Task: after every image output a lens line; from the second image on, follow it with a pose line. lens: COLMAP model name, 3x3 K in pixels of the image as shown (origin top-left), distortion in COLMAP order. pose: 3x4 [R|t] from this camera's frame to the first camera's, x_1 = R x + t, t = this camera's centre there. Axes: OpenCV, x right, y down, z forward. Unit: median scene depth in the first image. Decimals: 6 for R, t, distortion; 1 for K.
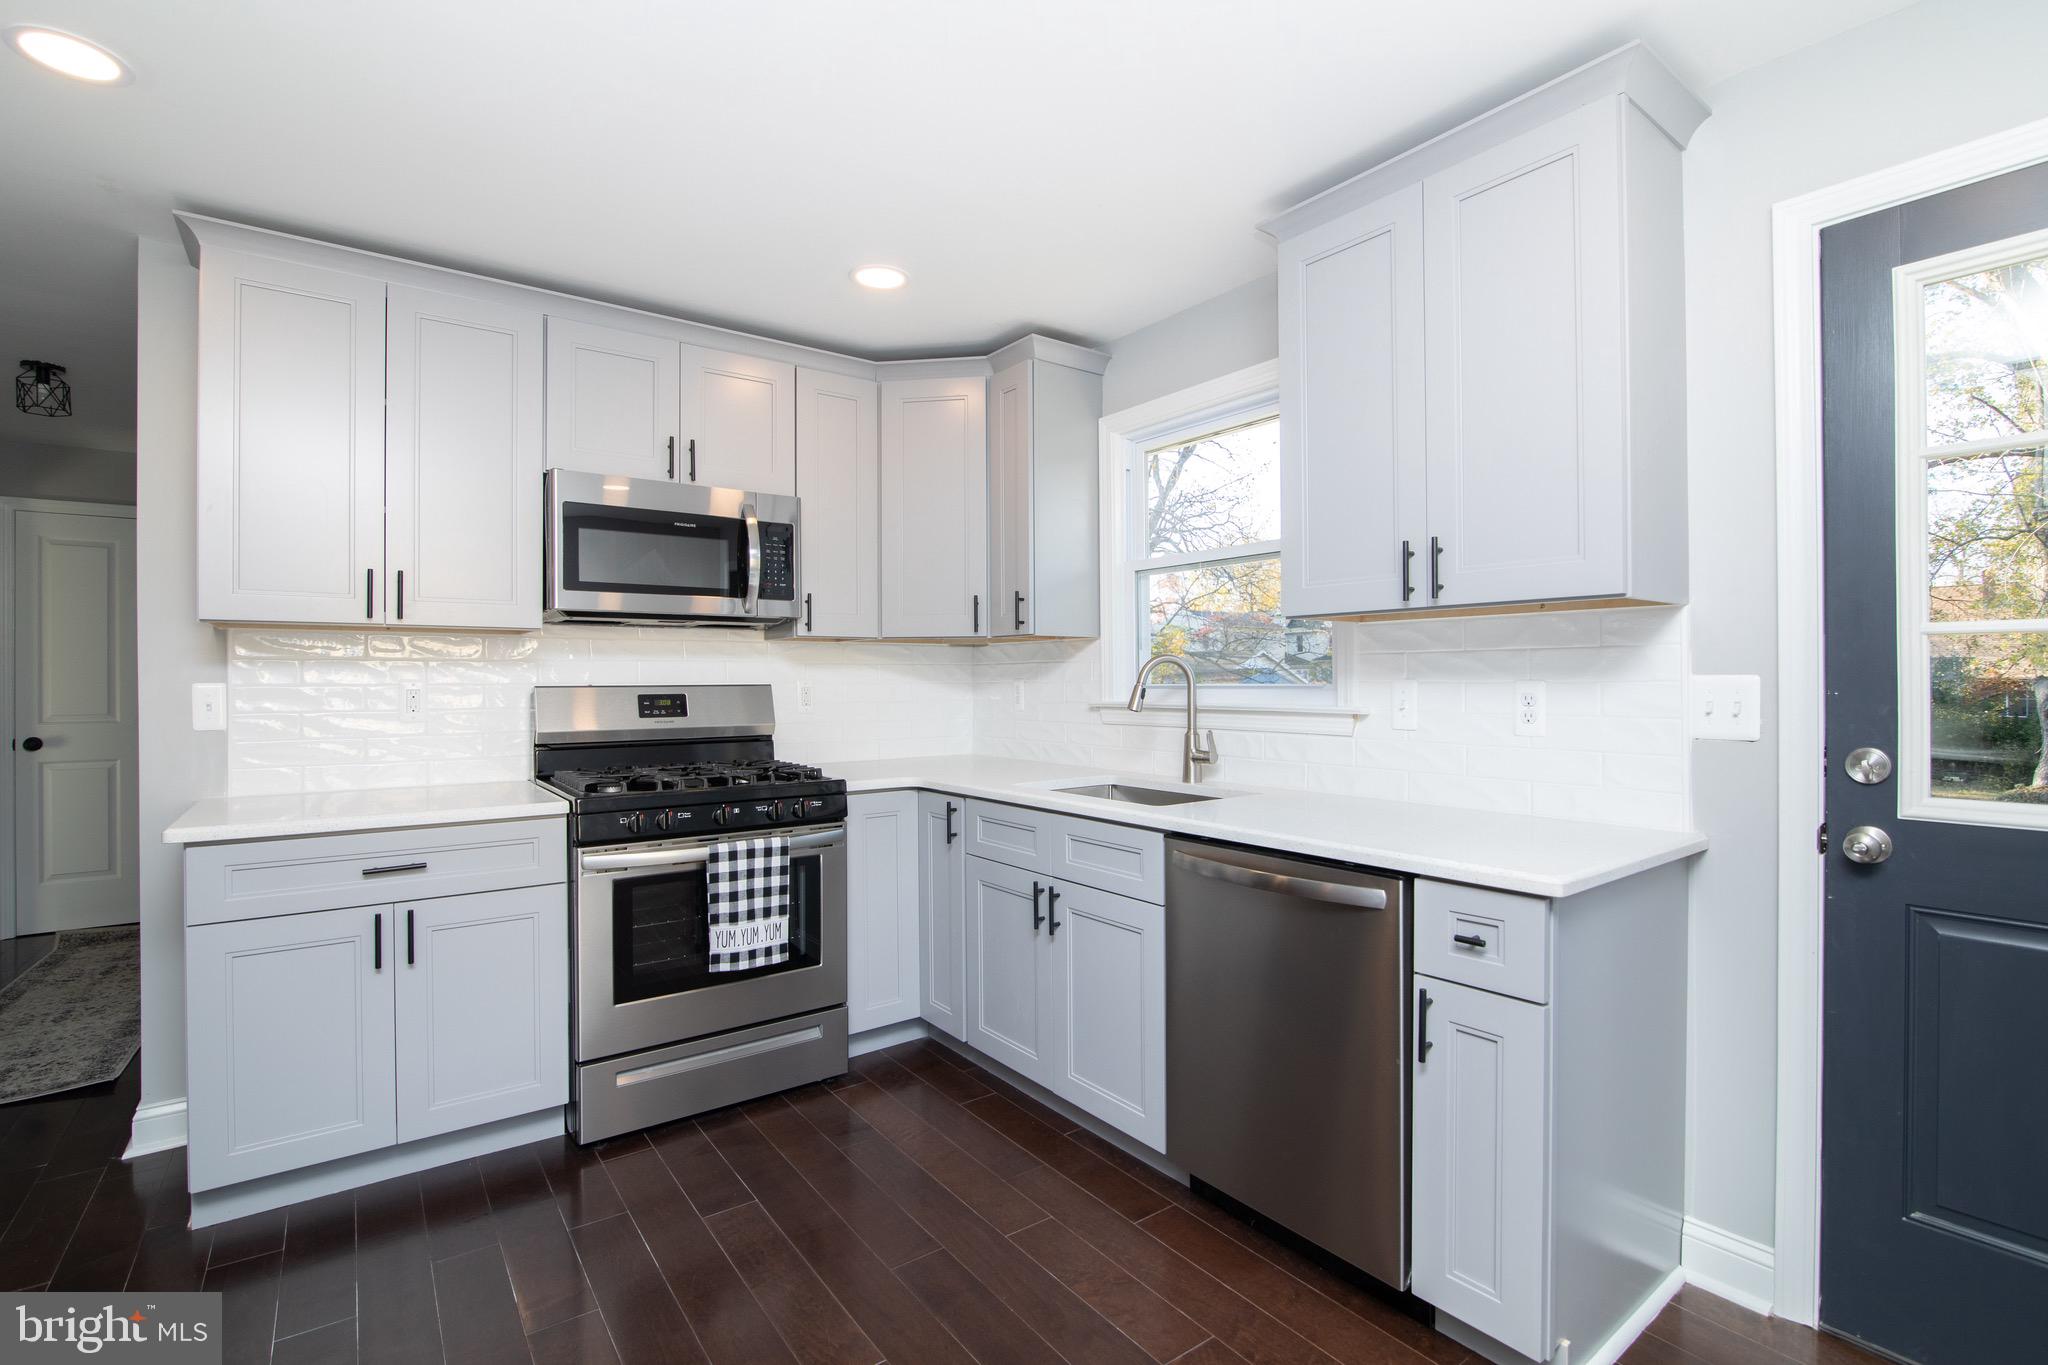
lens RADIAL K [[935.9, 0, 1029.0], [0, 935.9, 678.8], [0, 0, 1]] dist [-0.020686, 0.001183]
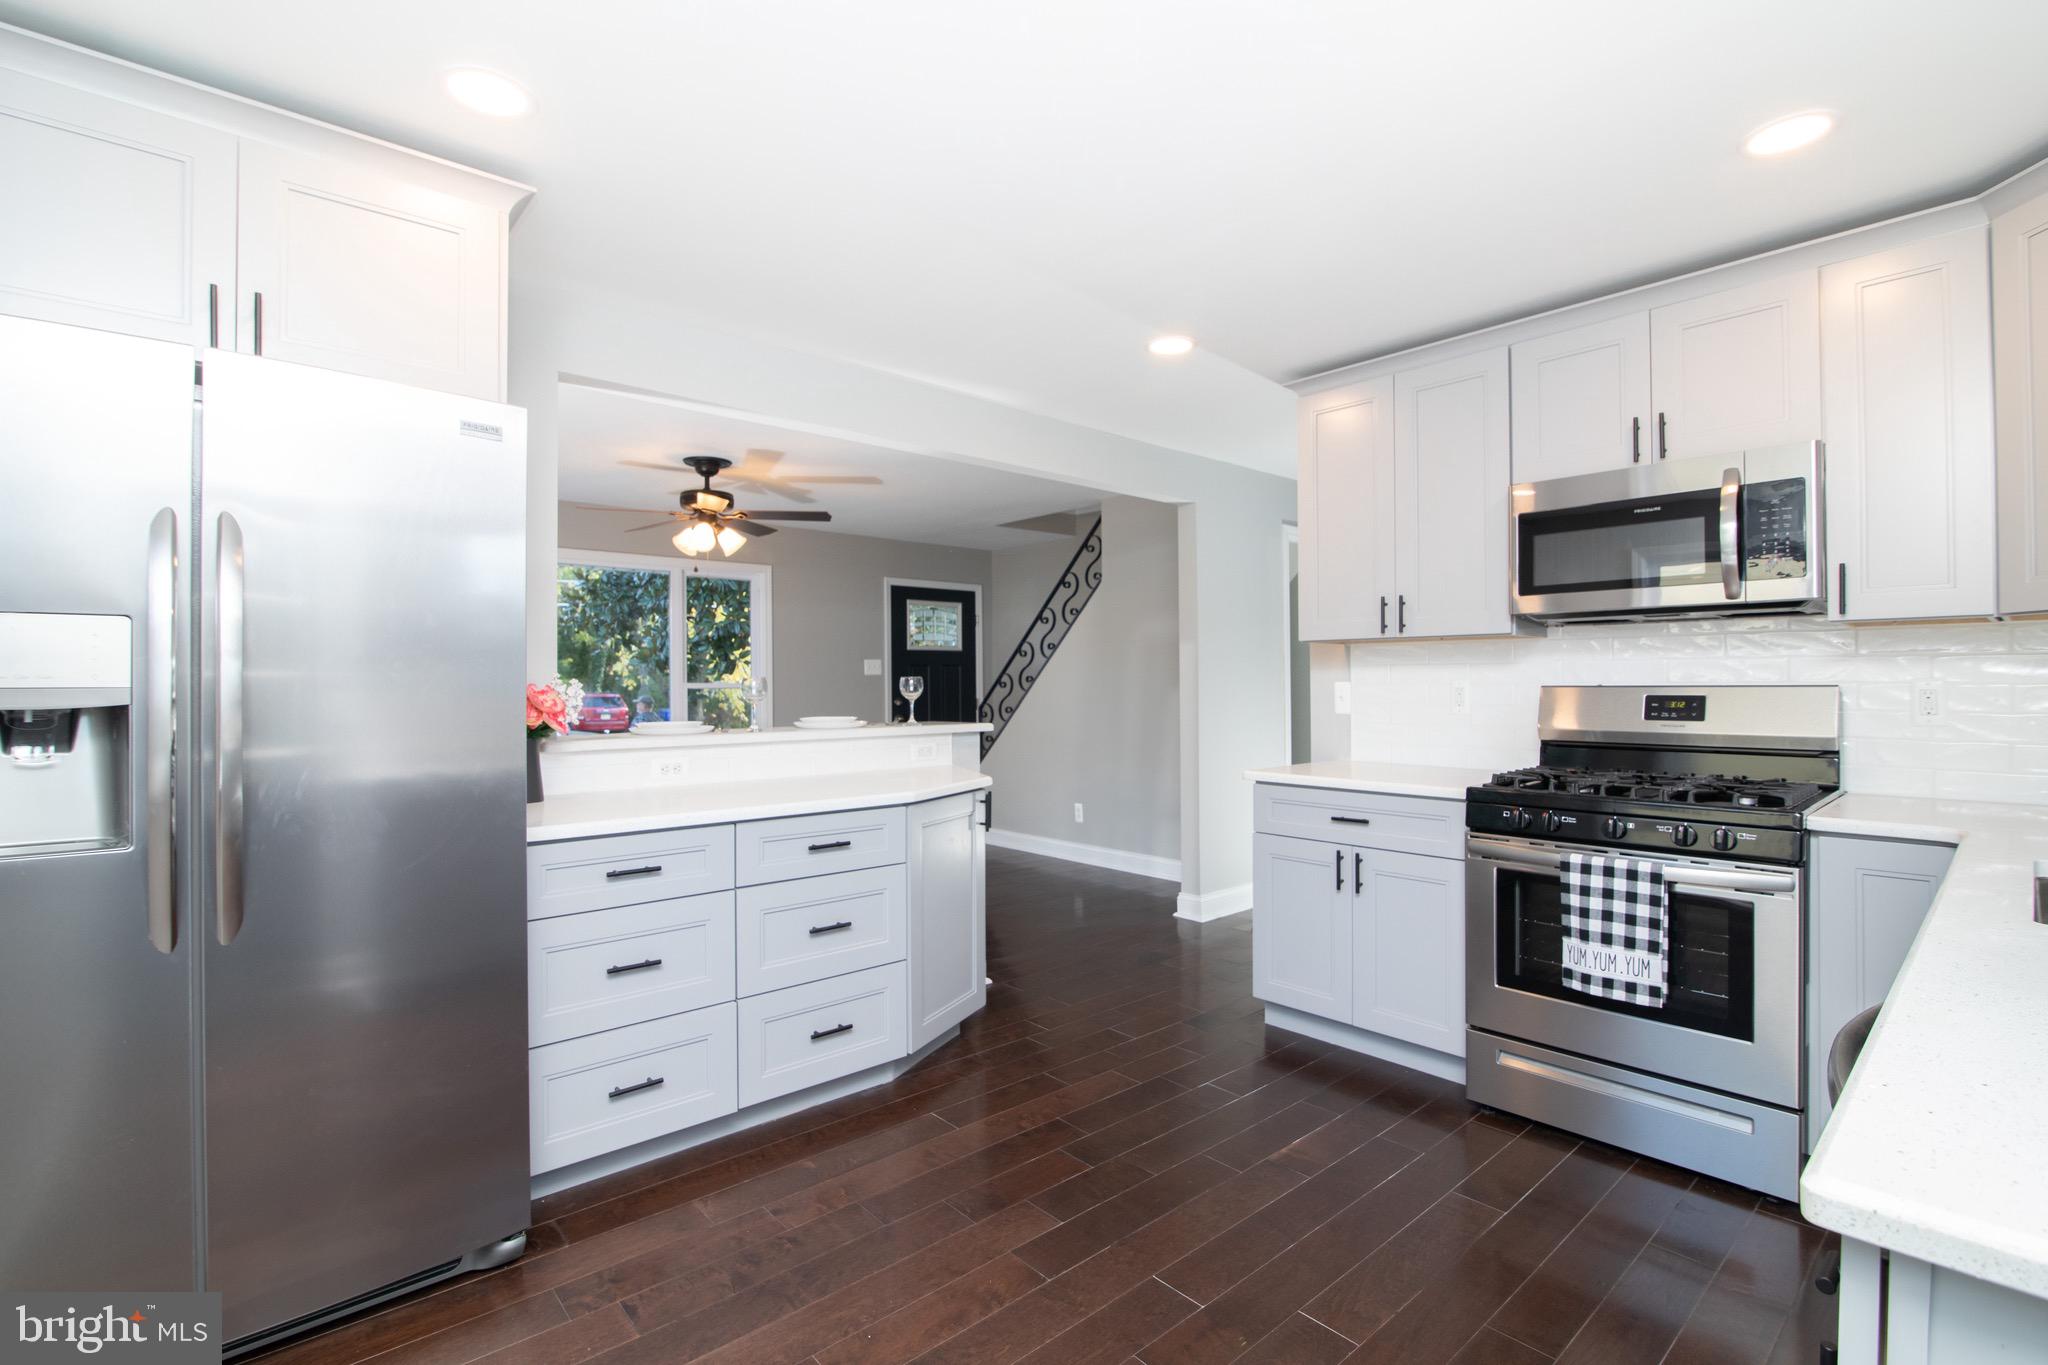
lens RADIAL K [[935.9, 0, 1029.0], [0, 935.9, 678.8], [0, 0, 1]] dist [-0.020686, 0.001183]
pose [[0.090427, -0.001911, -0.995901, 0.541323], [0.004151, 0.999990, -0.001542, -0.000759], [0.995894, -0.003994, 0.090434, 0.355590]]
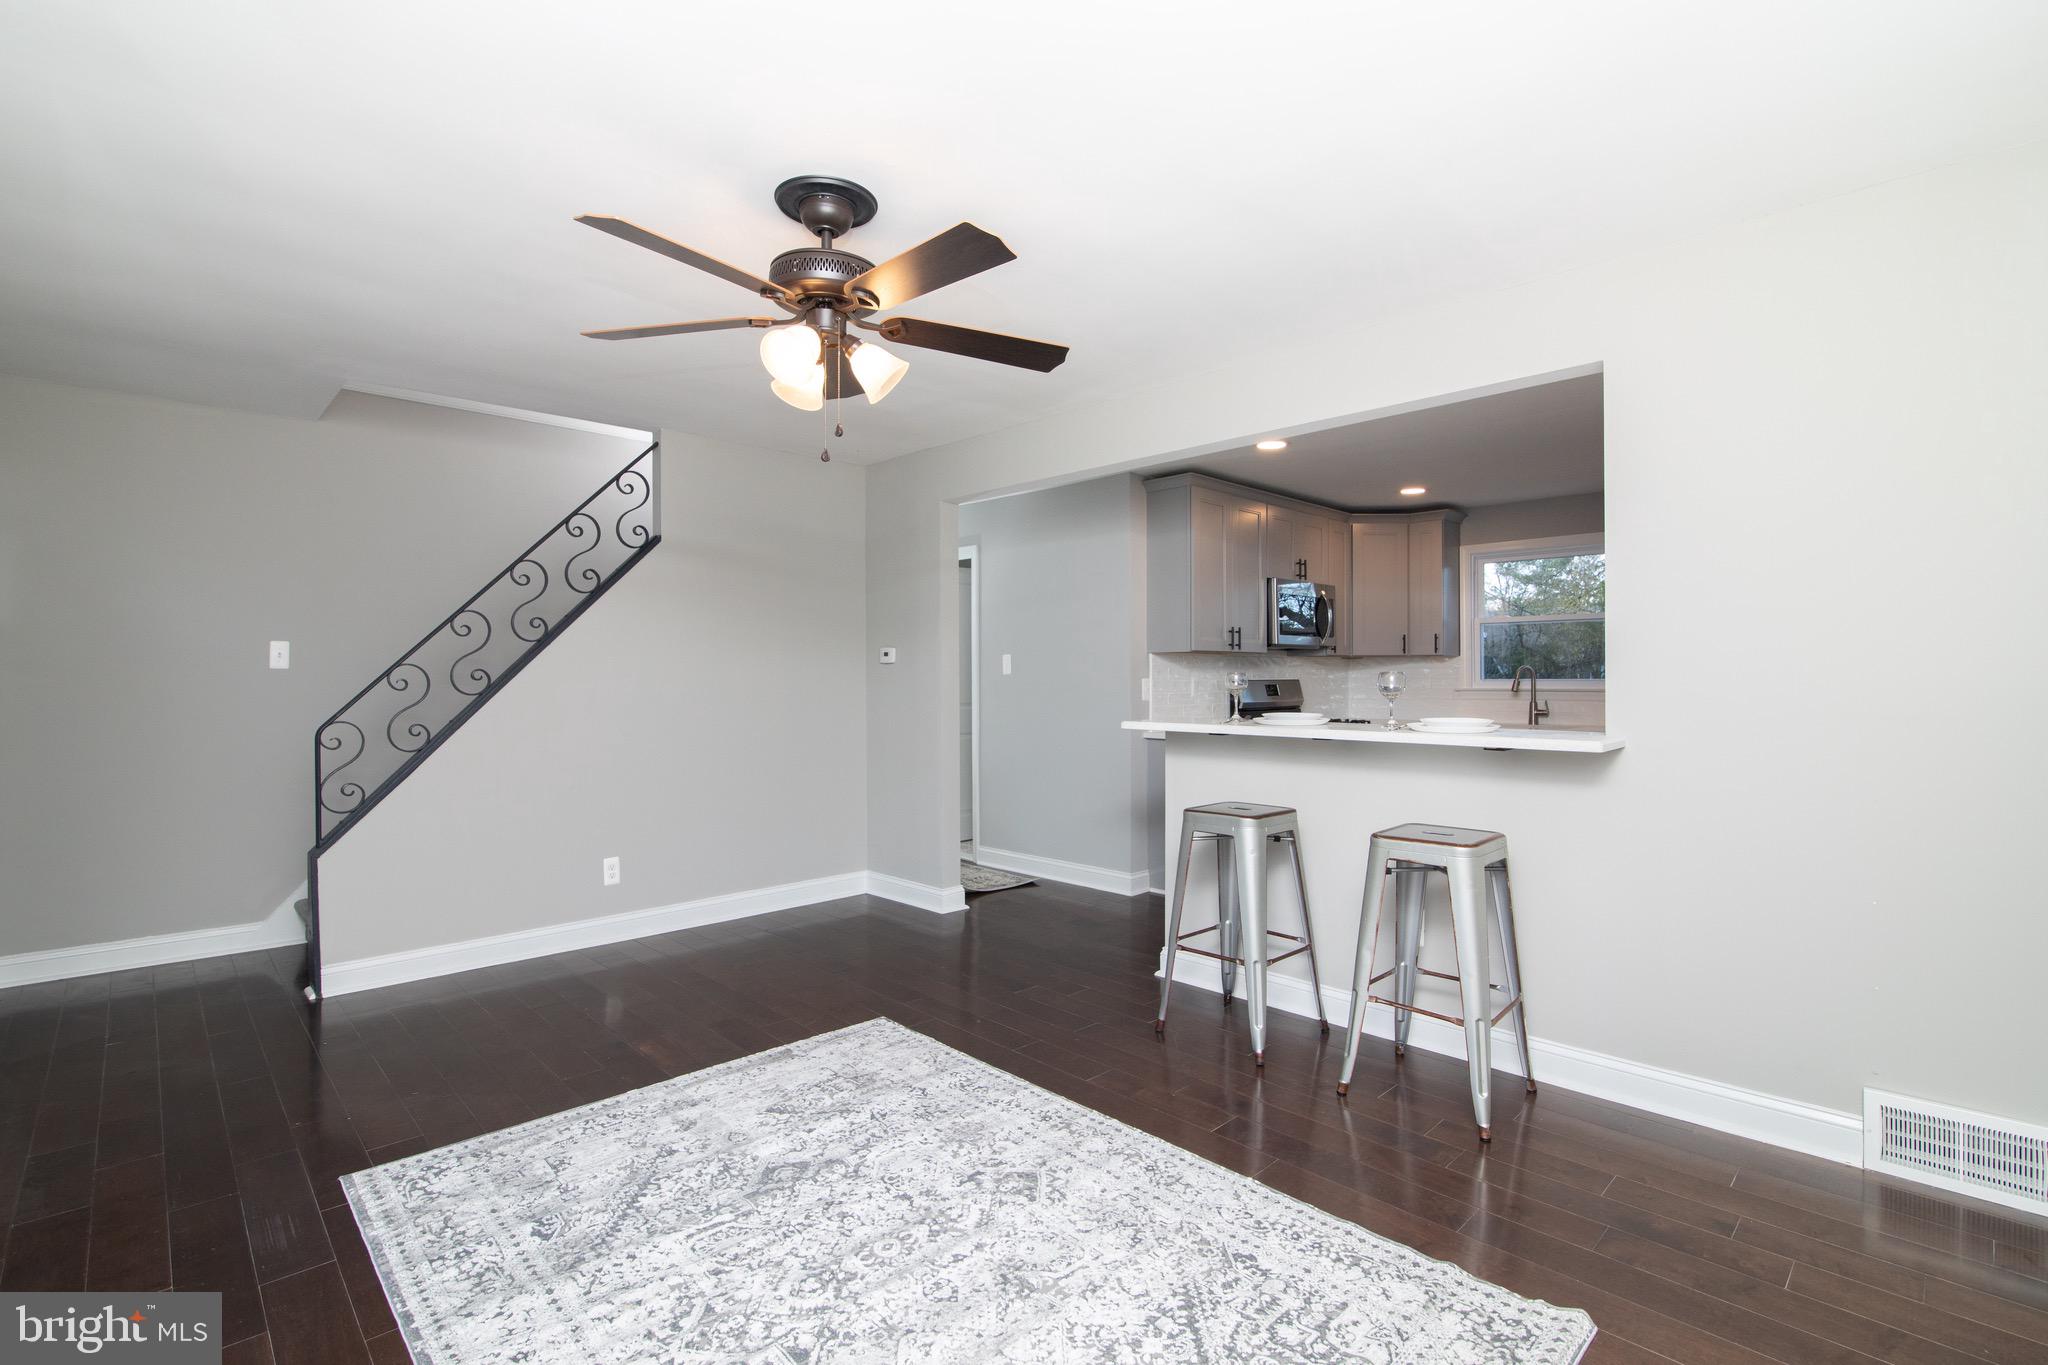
lens RADIAL K [[925.7, 0, 1024.0], [0, 925.7, 682.5], [0, 0, 1]] dist [-0.020501, 0.000900]
pose [[0.991708, -0.001291, 0.128501, -1.317799], [0.000708, 0.999989, 0.004579, 0.002669], [-0.128506, -0.004450, 0.991699, -0.997637]]
